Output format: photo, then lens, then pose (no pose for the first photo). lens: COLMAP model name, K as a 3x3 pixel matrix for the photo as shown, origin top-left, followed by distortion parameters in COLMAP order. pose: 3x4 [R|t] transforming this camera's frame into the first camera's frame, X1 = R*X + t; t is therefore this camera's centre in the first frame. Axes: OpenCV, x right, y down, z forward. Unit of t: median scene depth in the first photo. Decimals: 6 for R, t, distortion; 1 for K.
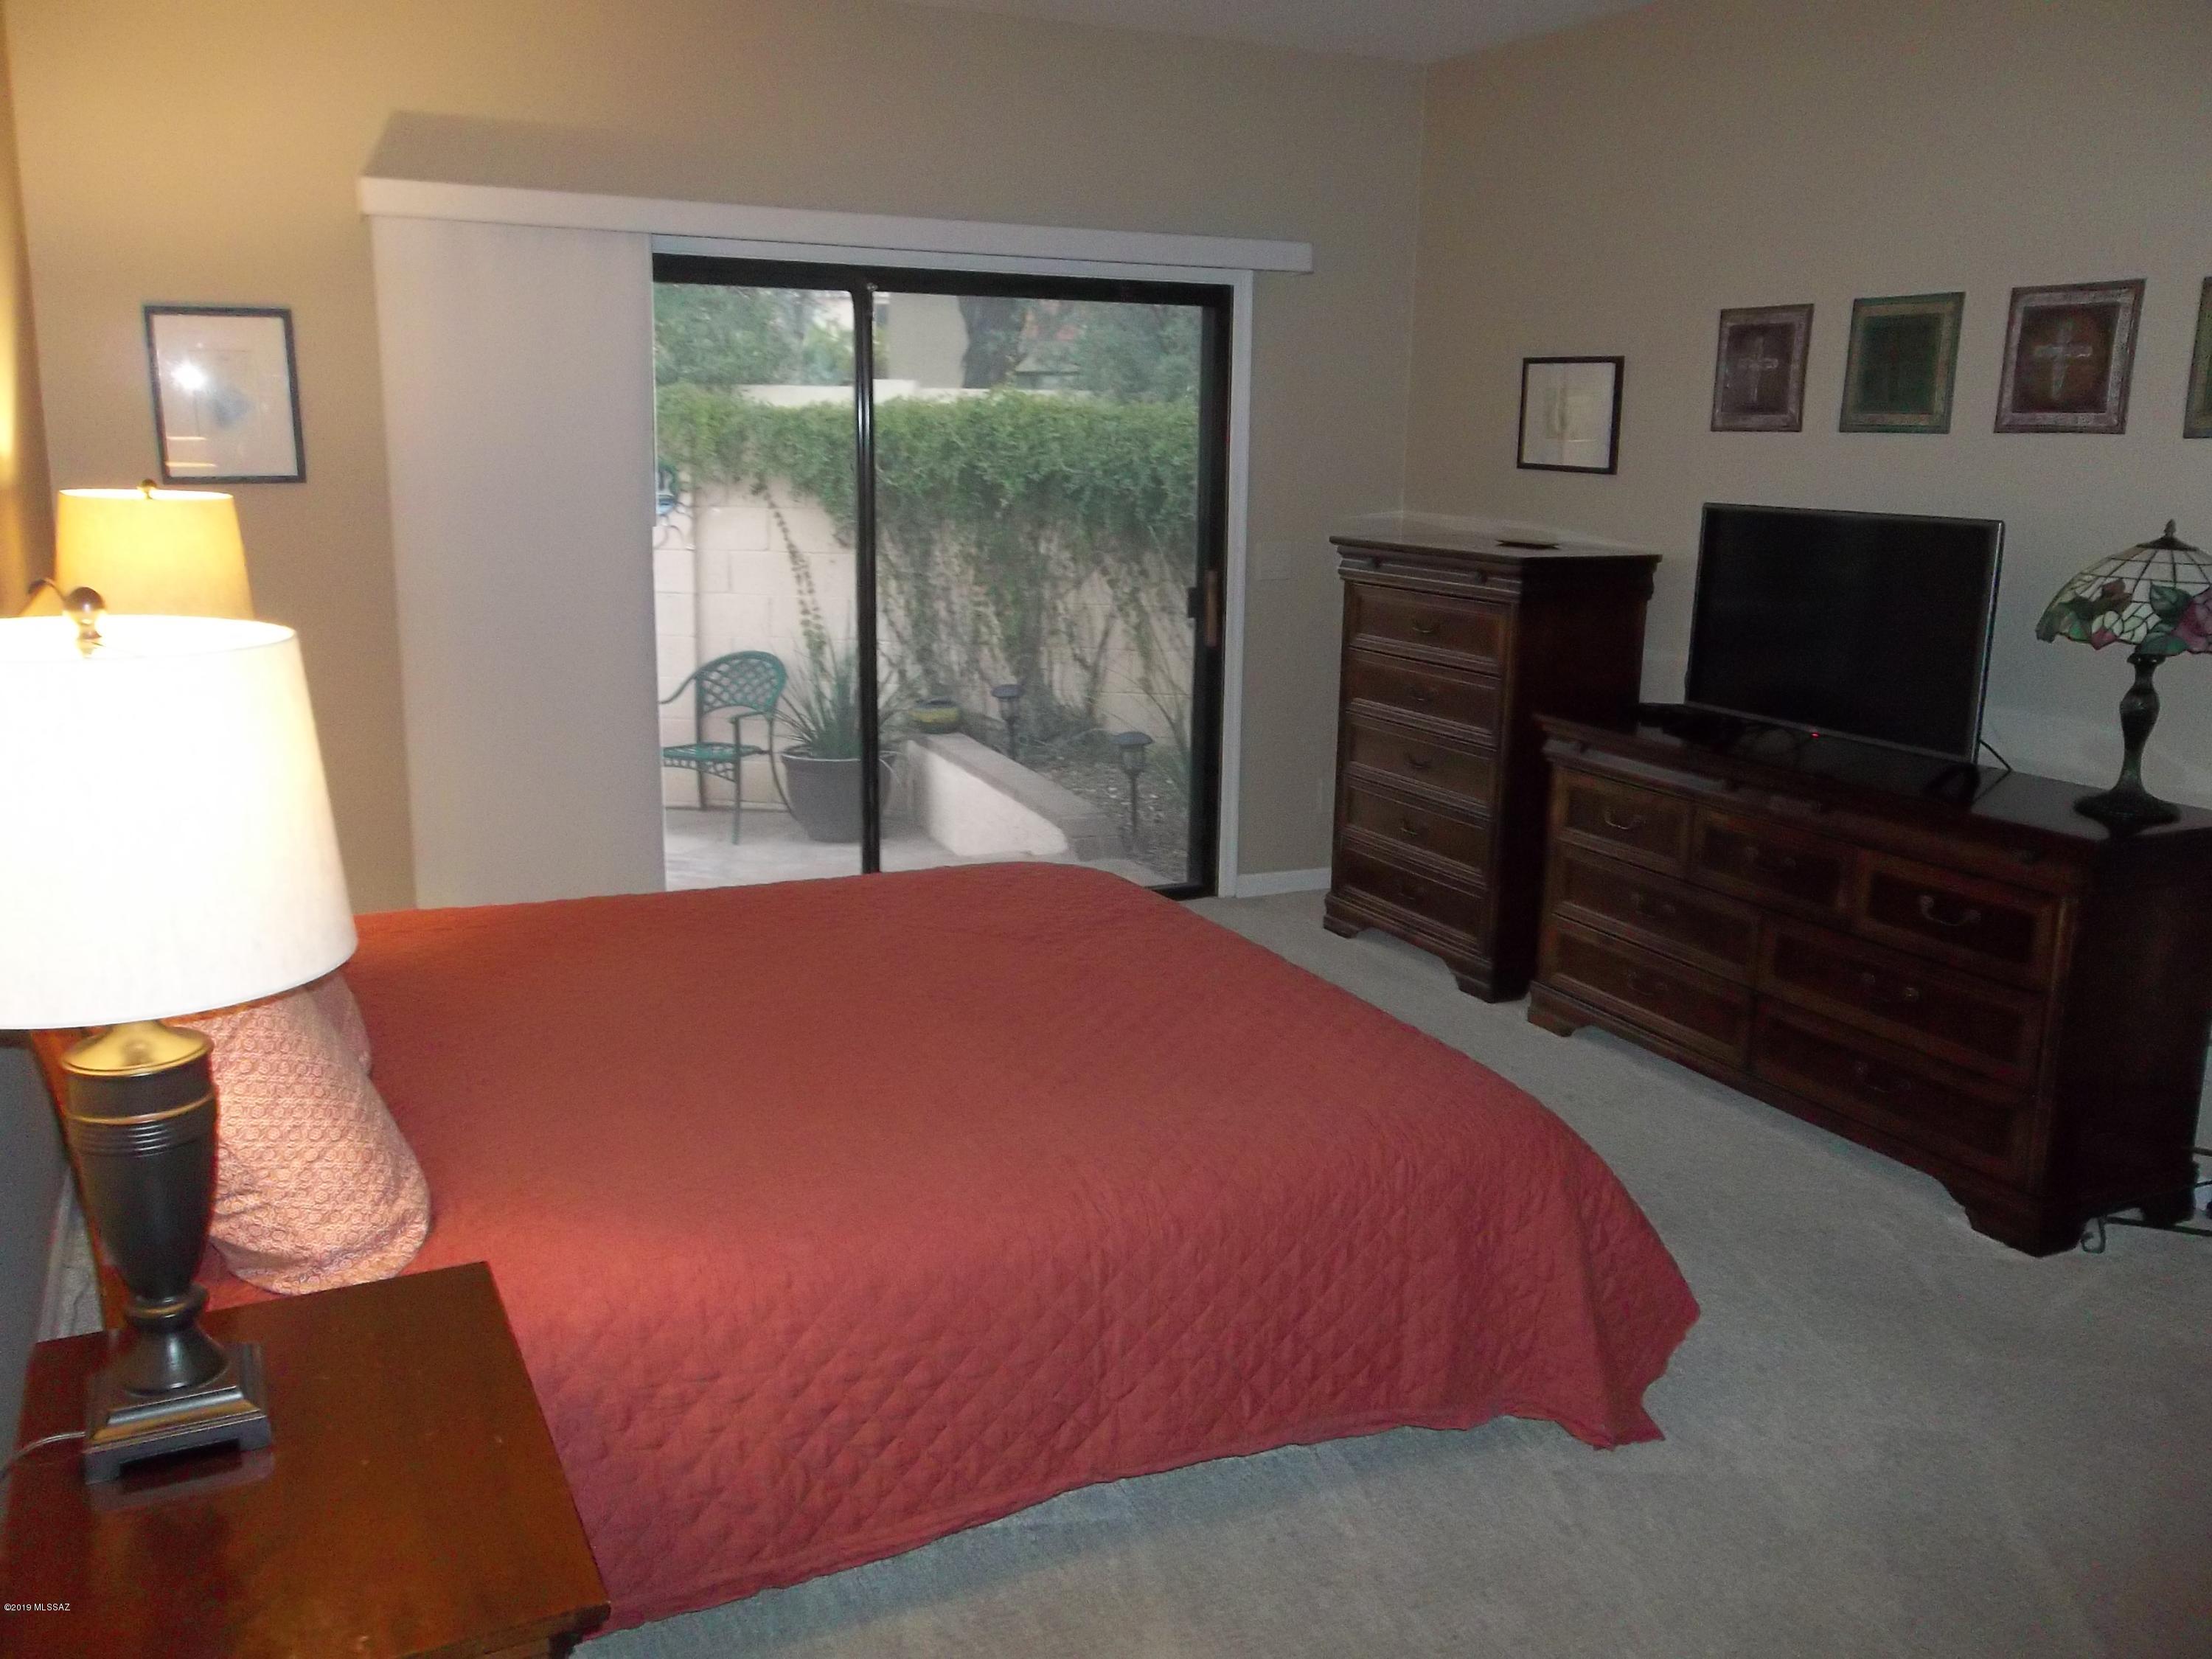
lens RADIAL K [[1819.9, 0, 1106.0], [0, 1819.9, 829.5], [0, 0, 1]] dist [0.003302, 0.002729]
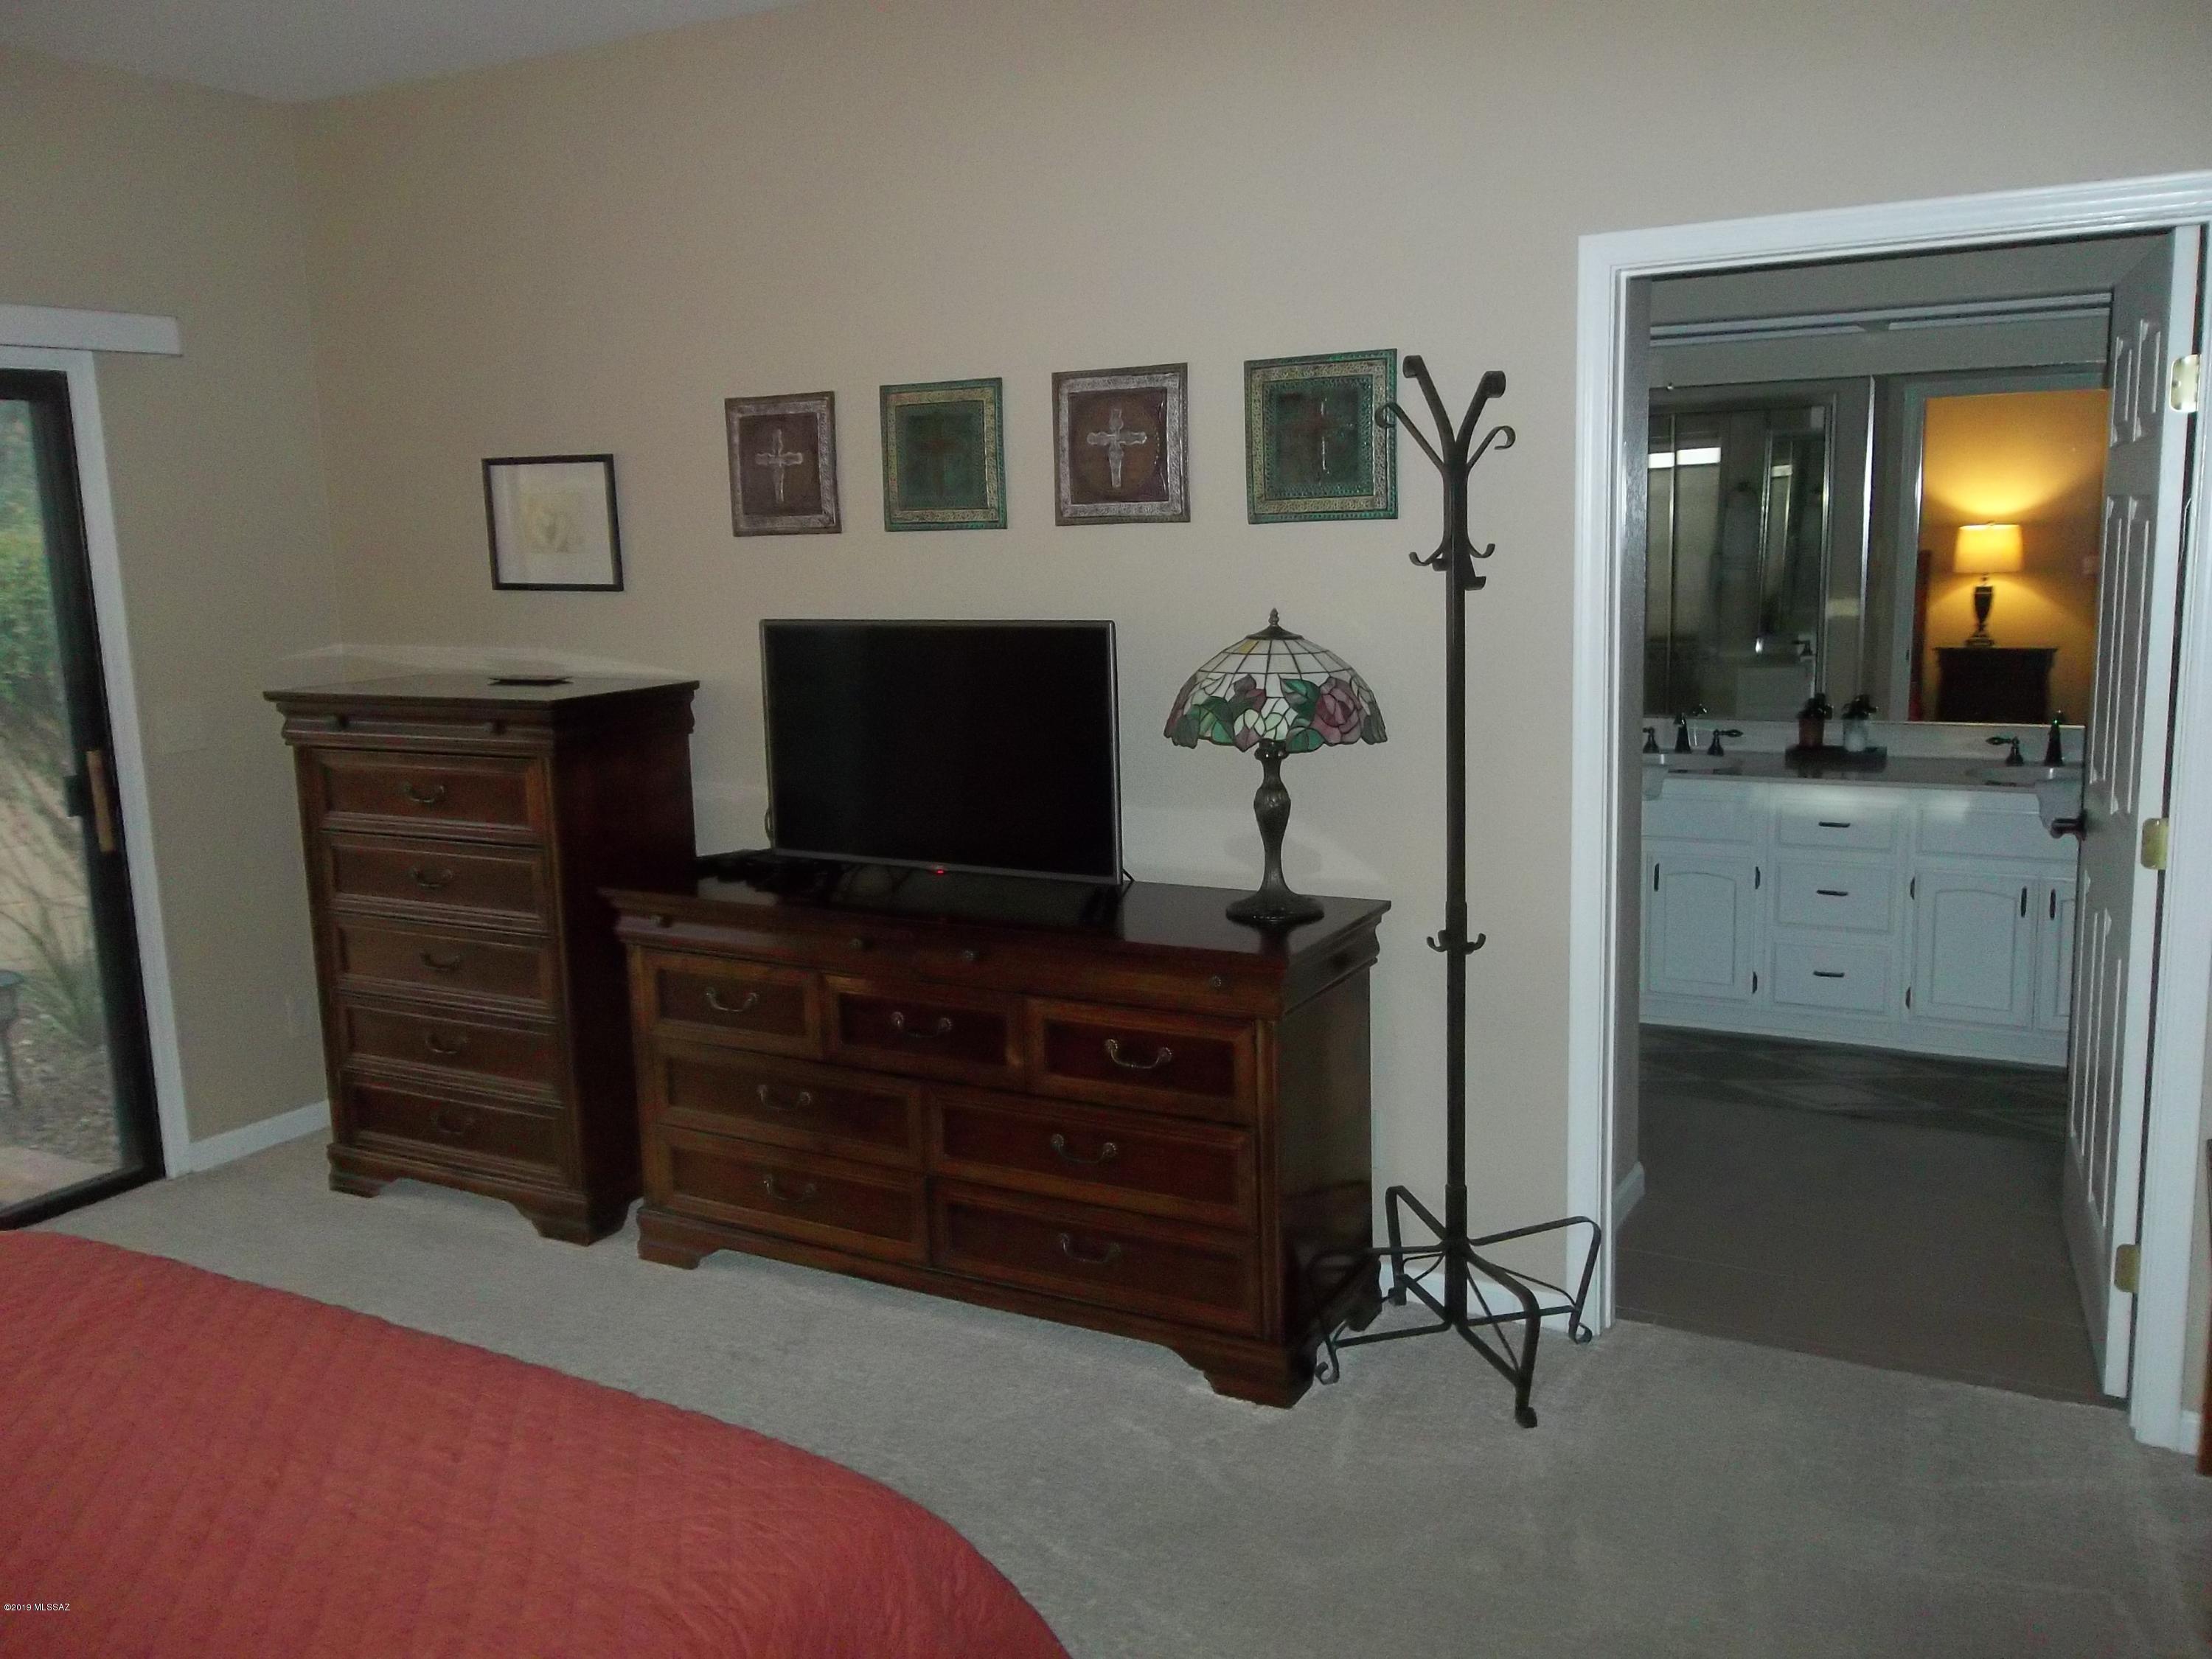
lens RADIAL K [[1818.1, 0, 1106.0], [0, 1818.1, 829.5], [0, 0, 1]] dist [0.016000, -0.041594]
pose [[0.818304, -0.134865, 0.558739, -0.031503], [0.164405, 0.986389, -0.002692, -0.054006], [-0.550772, 0.094062, 0.829339, 0.213350]]
